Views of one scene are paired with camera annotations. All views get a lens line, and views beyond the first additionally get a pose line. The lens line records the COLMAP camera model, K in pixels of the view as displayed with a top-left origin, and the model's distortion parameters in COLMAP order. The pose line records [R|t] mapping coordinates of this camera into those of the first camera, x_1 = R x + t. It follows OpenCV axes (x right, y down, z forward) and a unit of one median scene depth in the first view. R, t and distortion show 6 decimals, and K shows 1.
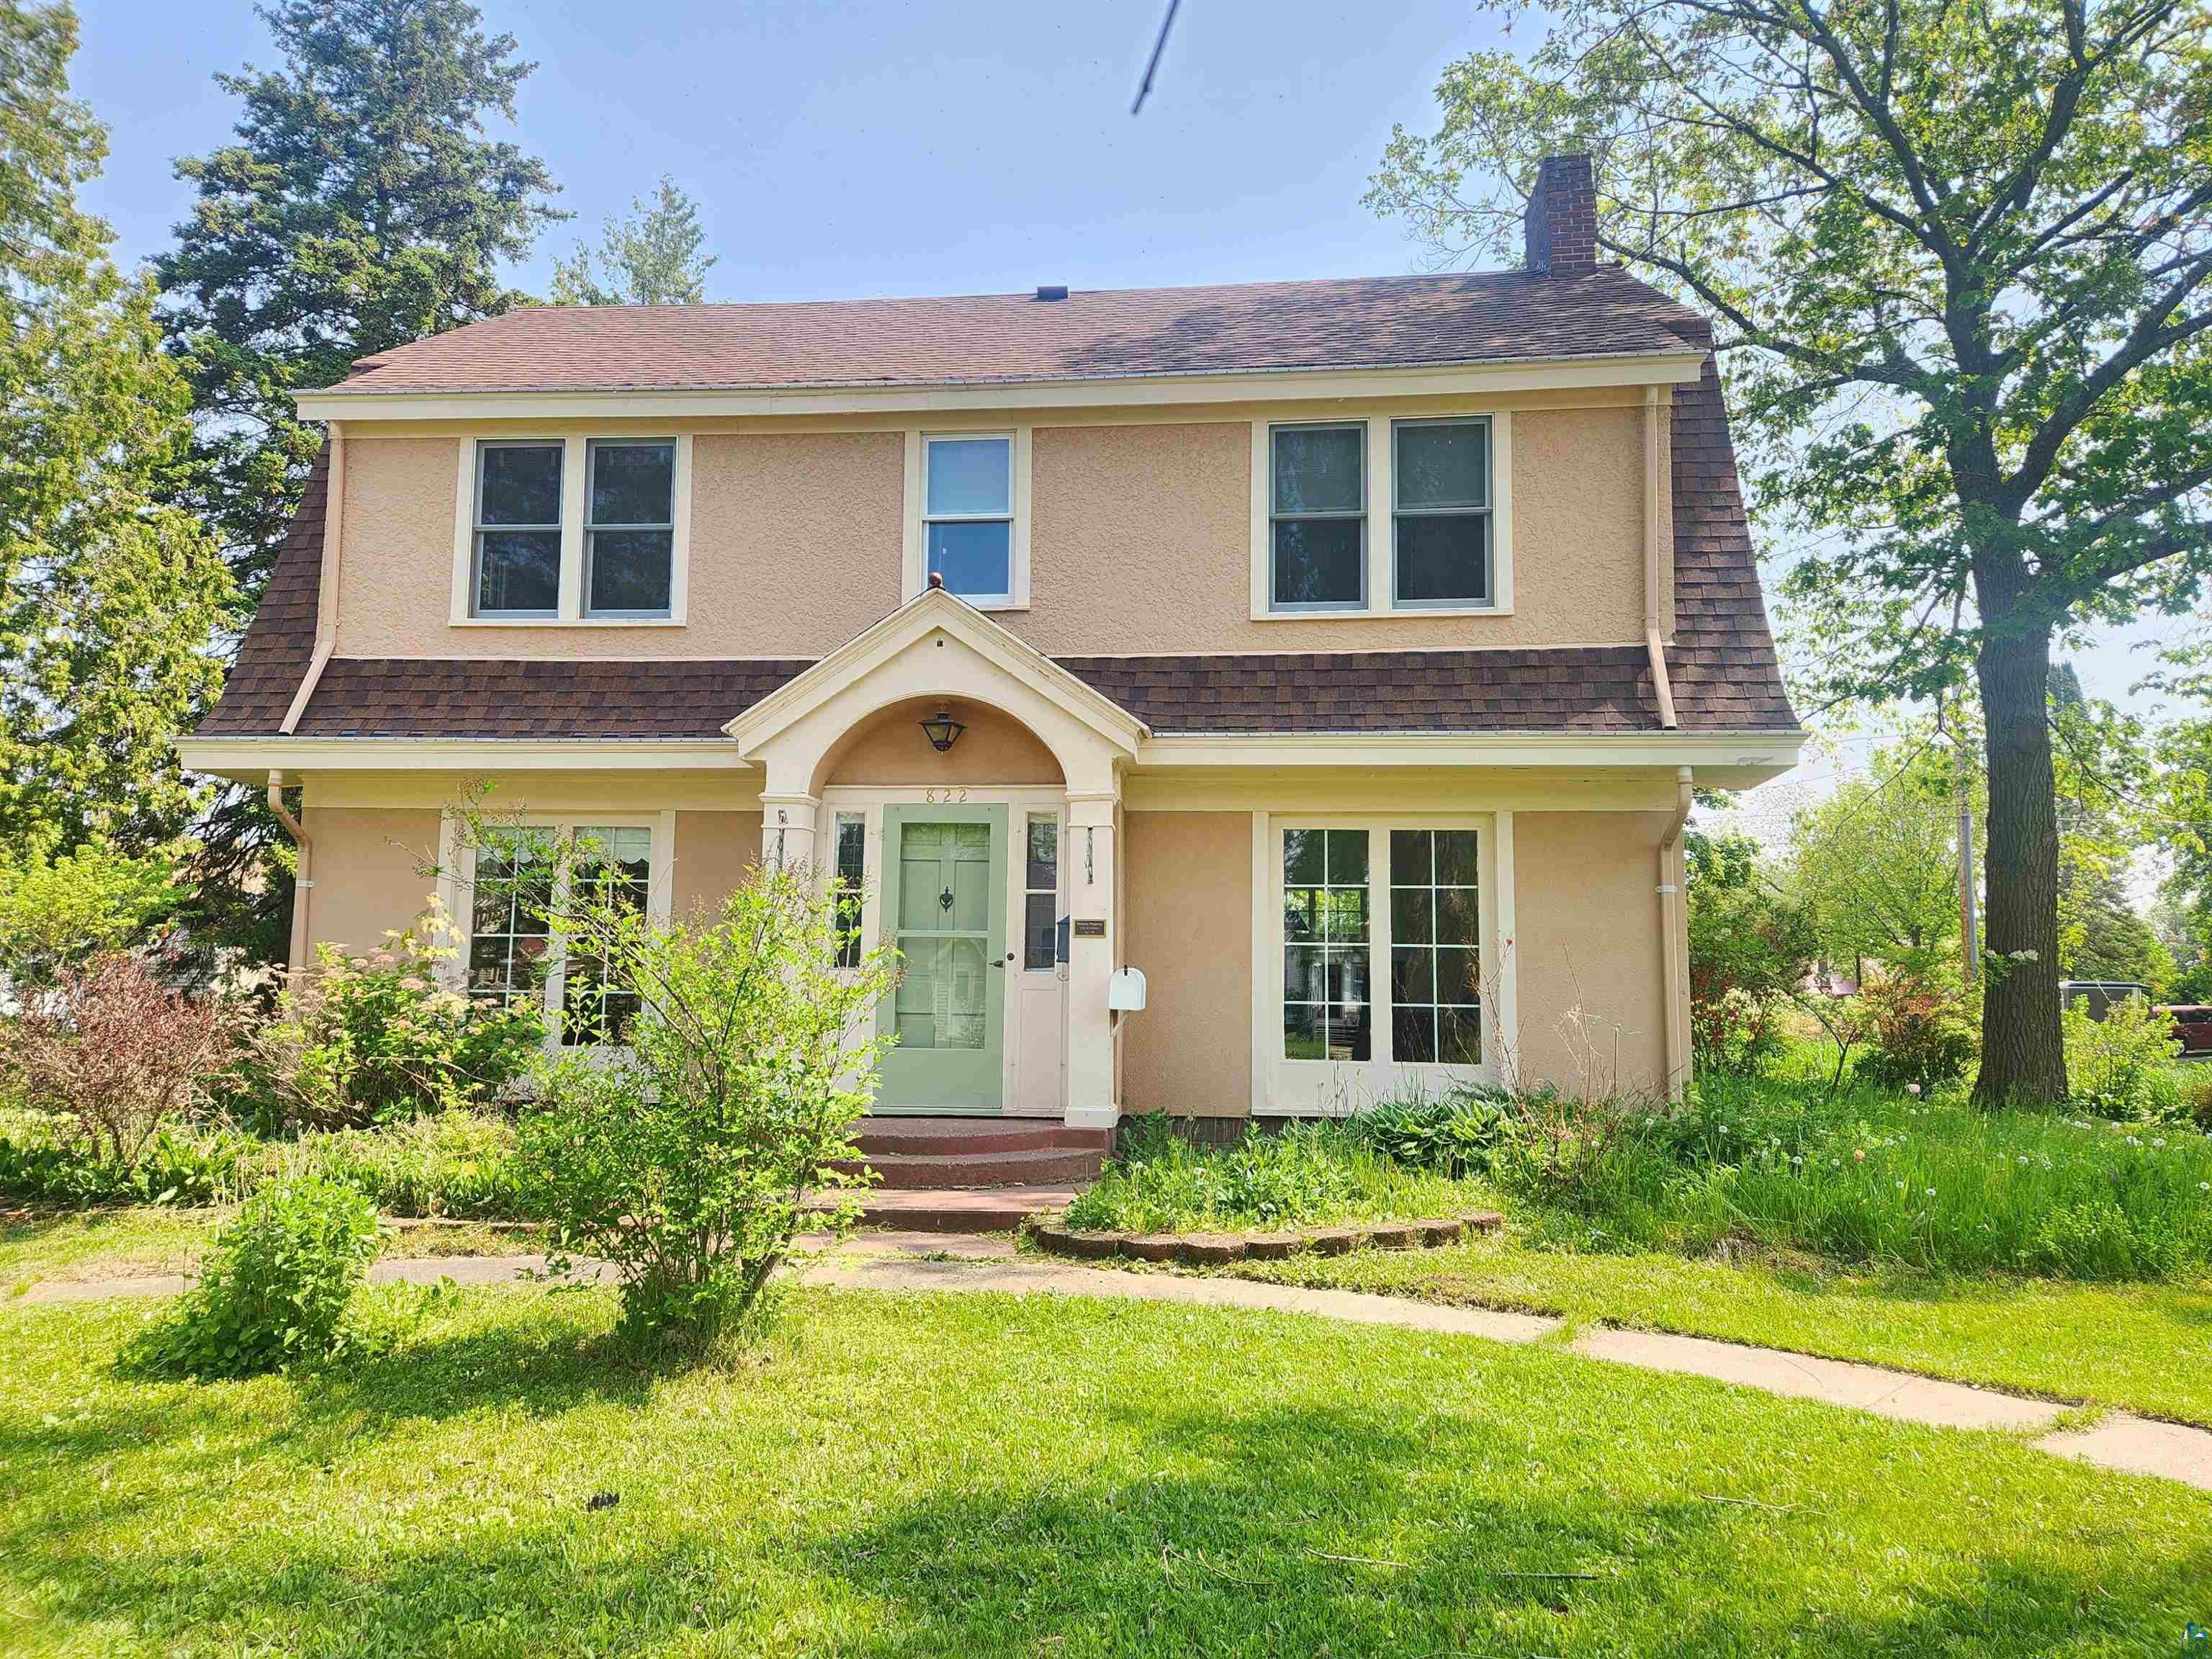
lens RADIAL K [[1316.3, 0, 1052.0], [0, 1316.3, 866.6], [0, 0, 1]] dist [0.064778, -0.040206]
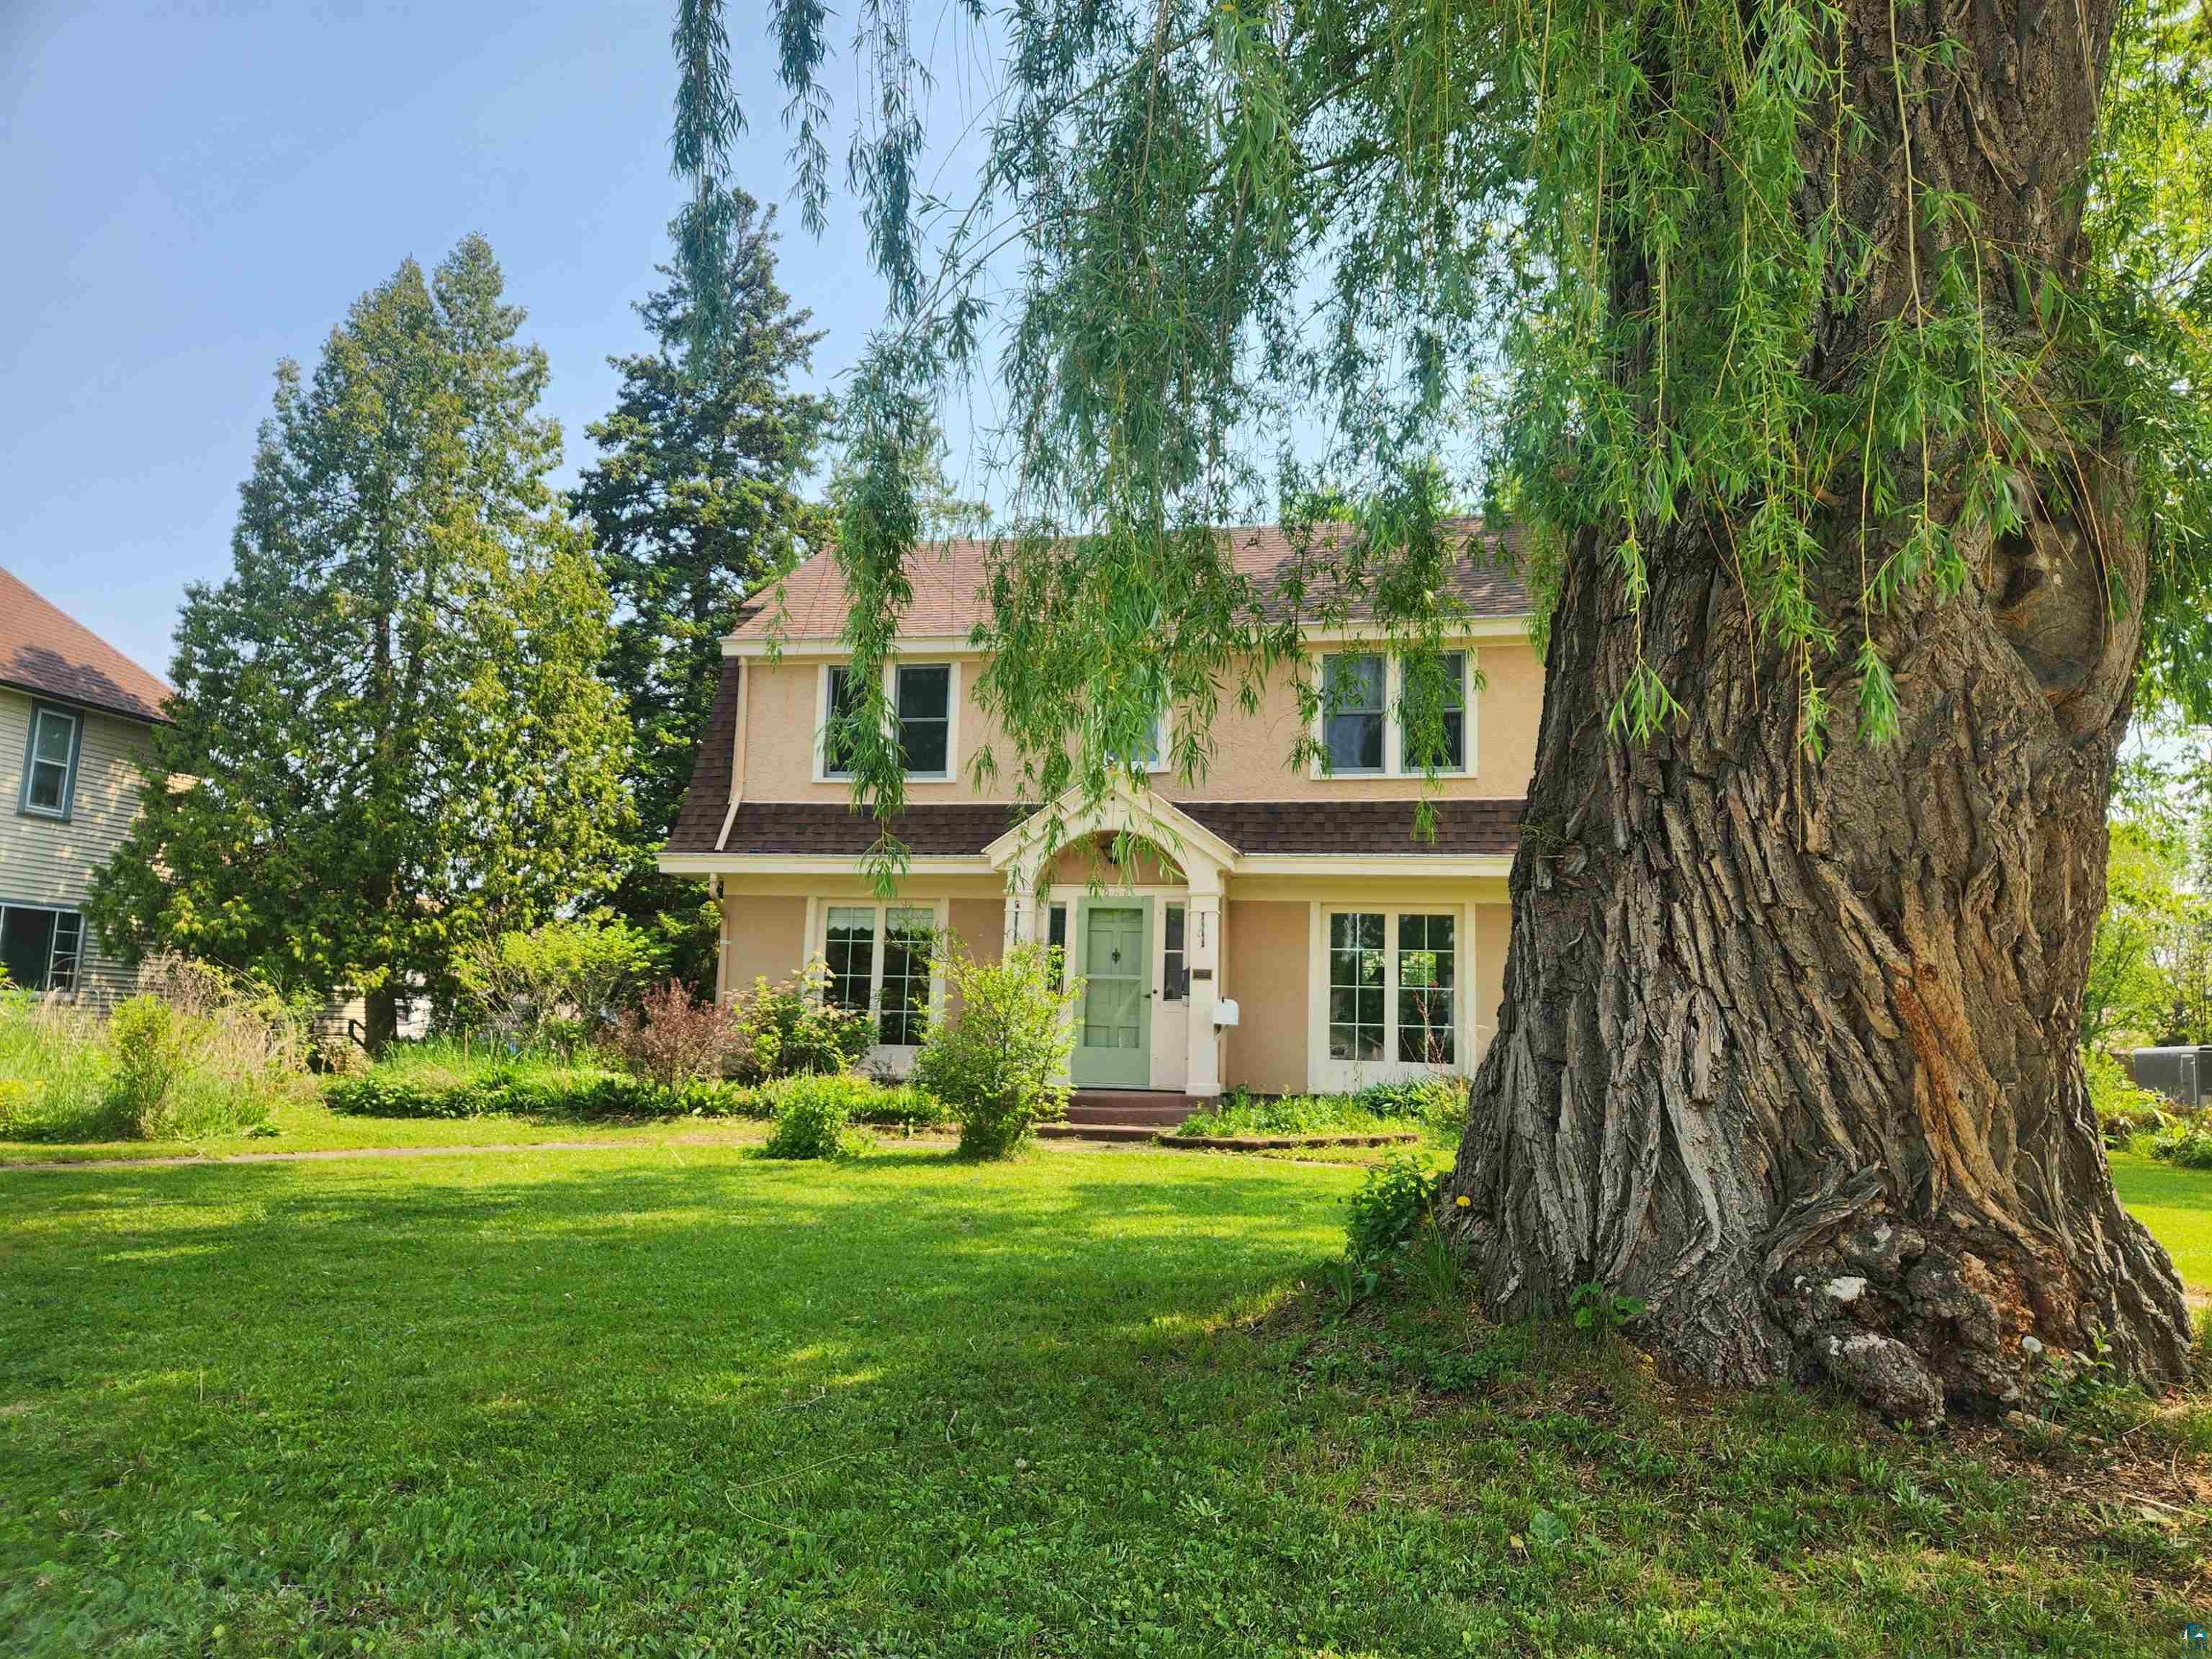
lens RADIAL K [[1316.3, 0, 1052.0], [0, 1316.3, 866.6], [0, 0, 1]] dist [0.064778, -0.040206]
pose [[0.989266, -0.000376, -0.146123, 0.079205], [-0.006062, 0.999030, -0.043606, -0.013587], [0.145998, 0.044024, 0.988305, -0.622188]]
